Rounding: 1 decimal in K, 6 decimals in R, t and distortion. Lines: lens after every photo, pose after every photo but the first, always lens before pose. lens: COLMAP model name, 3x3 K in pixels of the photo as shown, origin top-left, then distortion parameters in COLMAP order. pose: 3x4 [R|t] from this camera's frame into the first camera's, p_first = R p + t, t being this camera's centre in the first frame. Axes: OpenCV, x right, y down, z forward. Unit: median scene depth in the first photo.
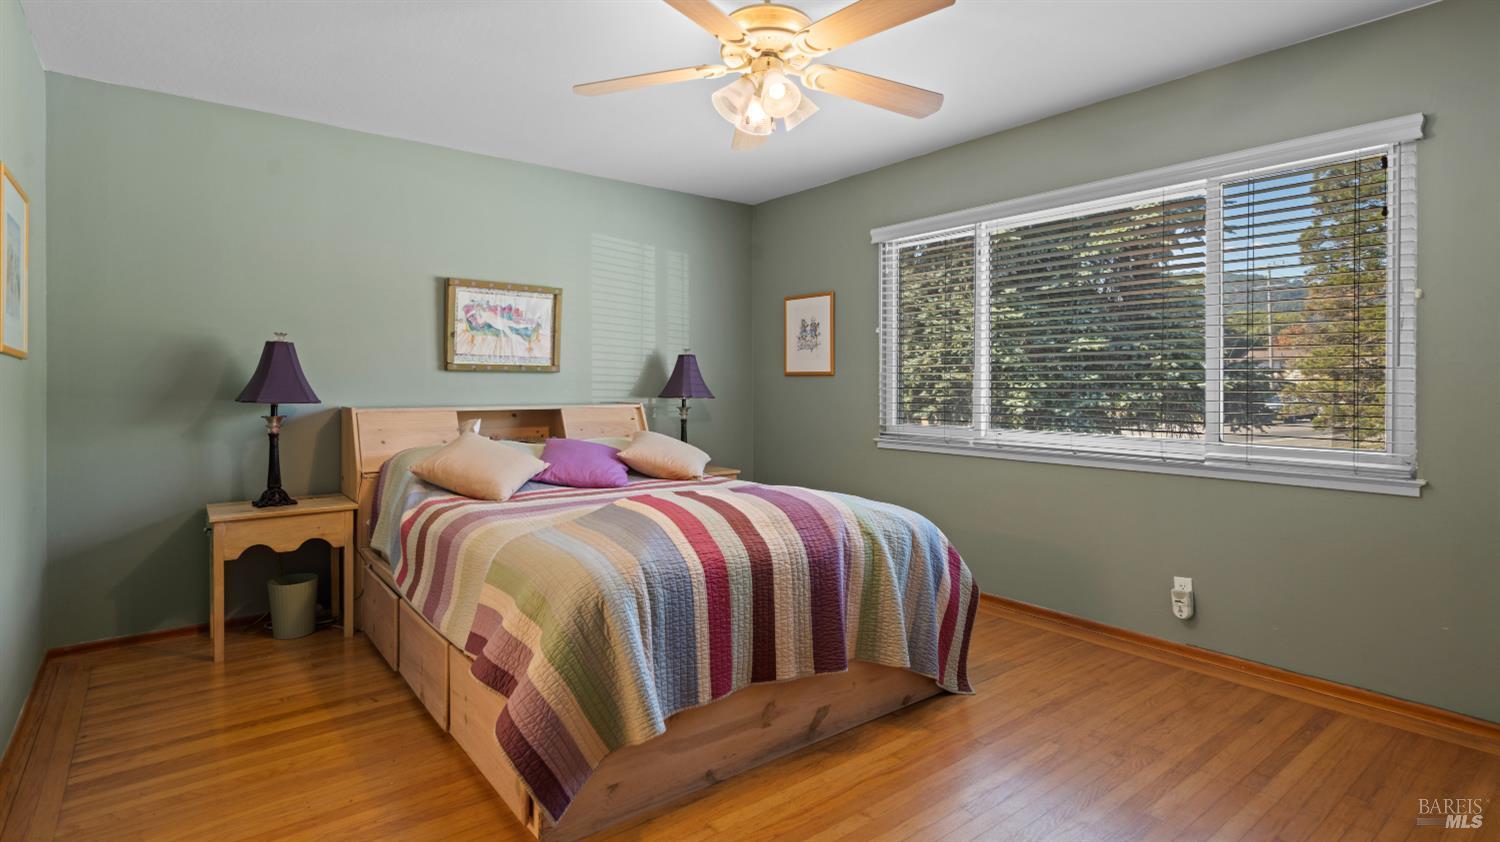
lens RADIAL K [[741.1, 0, 751.6], [0, 741.1, 384.3], [0, 0, 1]] dist [0.002067, 0.000203]
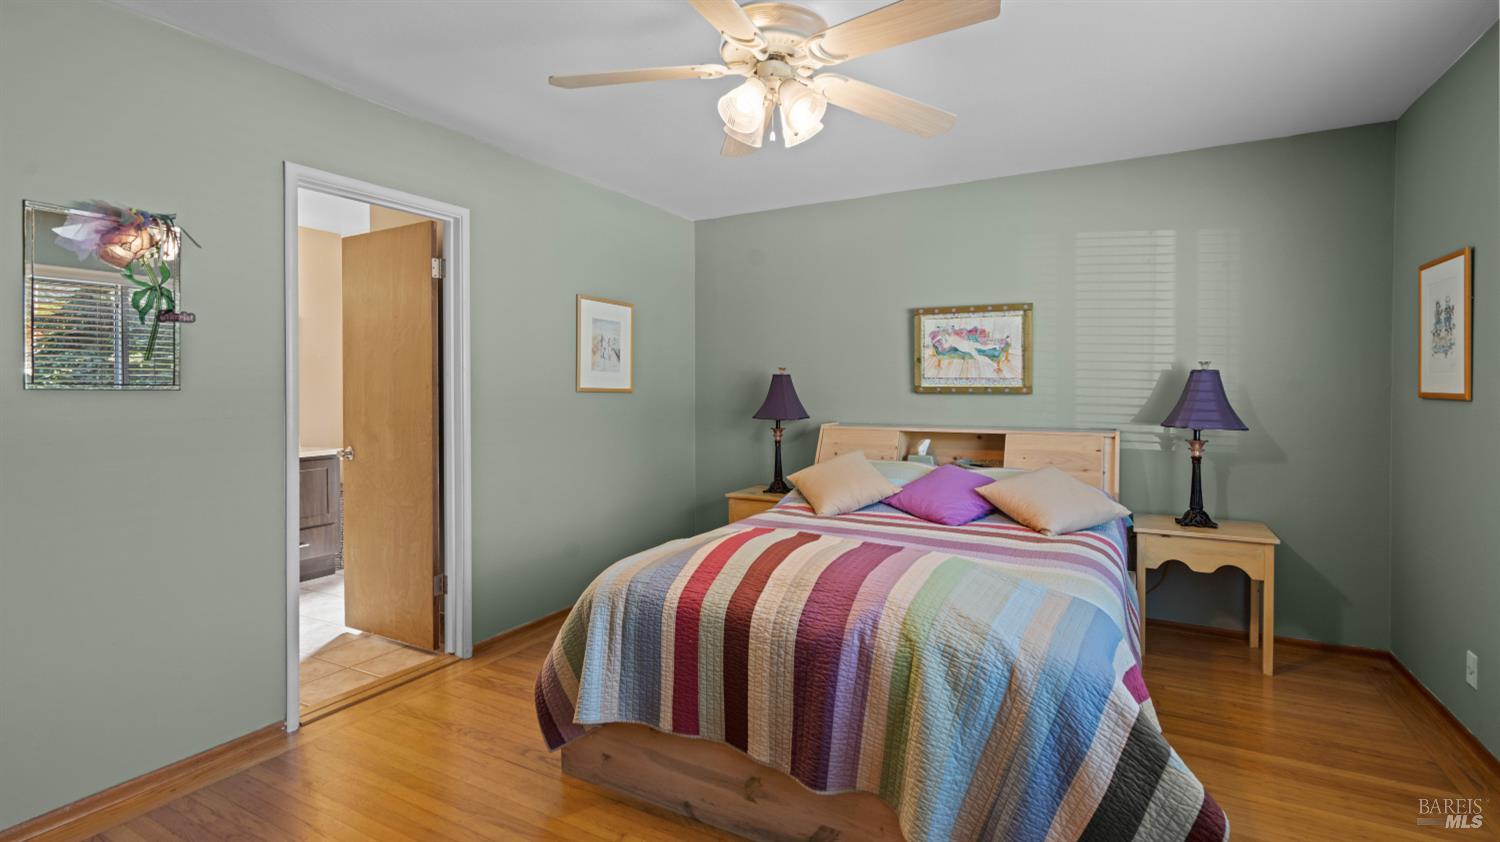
lens RADIAL K [[708.6, 0, 754.6], [0, 708.6, 395.3], [0, 0, 1]] dist [-0.001606, -0.000222]
pose [[0.385137, 0.009968, -0.922805, 0.458514], [0.003507, 0.999919, 0.012265, -0.028719], [0.922853, -0.007960, 0.385071, 0.370917]]
